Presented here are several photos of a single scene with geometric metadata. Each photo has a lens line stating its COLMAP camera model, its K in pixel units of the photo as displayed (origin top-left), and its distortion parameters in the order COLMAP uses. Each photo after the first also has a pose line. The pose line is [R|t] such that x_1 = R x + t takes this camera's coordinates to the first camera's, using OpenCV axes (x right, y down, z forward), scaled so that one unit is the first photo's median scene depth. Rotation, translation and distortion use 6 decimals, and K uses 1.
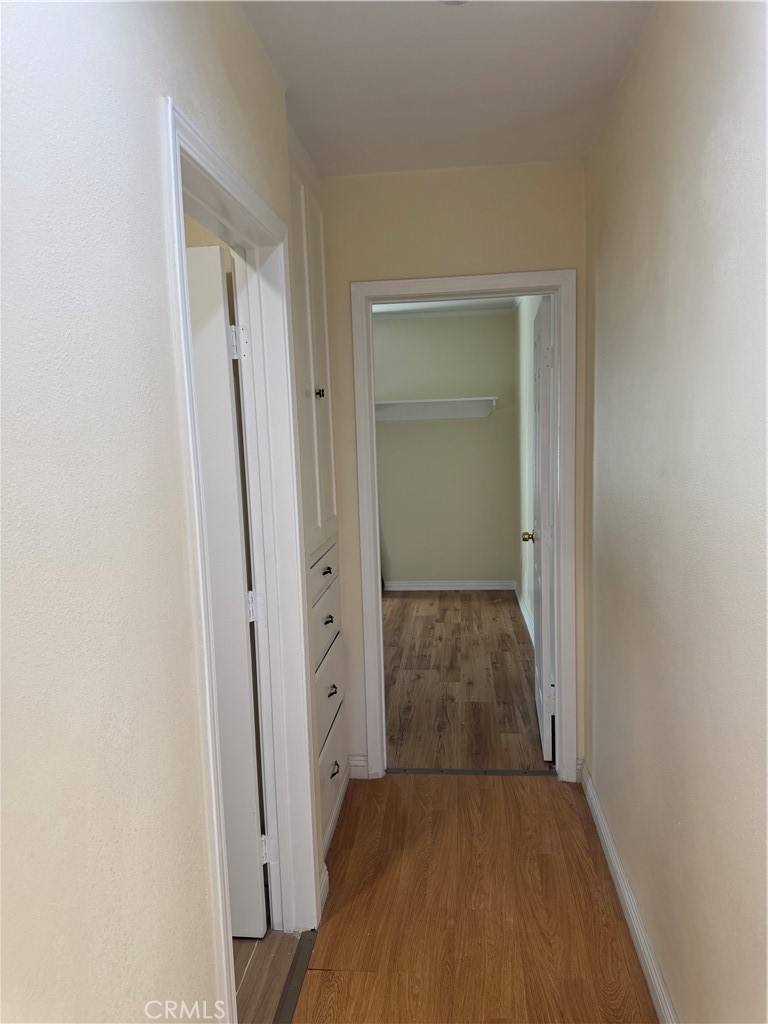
lens RADIAL K [[720.0, 0, 384.2], [0, 720.0, 512.4], [0, 0, 1]] dist [0.043200, -0.036987]
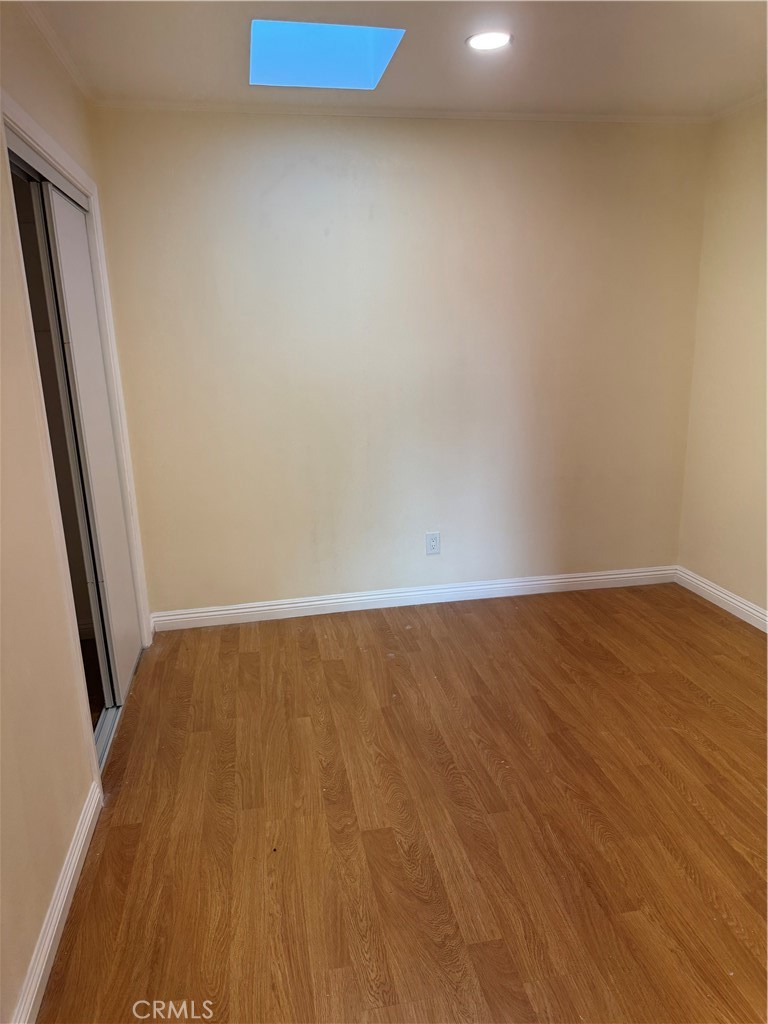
lens RADIAL K [[720.0, 0, 385.0], [0, 720.0, 512.6], [0, 0, 1]] dist [0.043200, -0.036987]
pose [[-0.954709, 0.131971, -0.266673, 0.182564], [0.025115, 0.928800, 0.369731, -0.194632], [0.296480, 0.346287, -0.890048, 1.701652]]
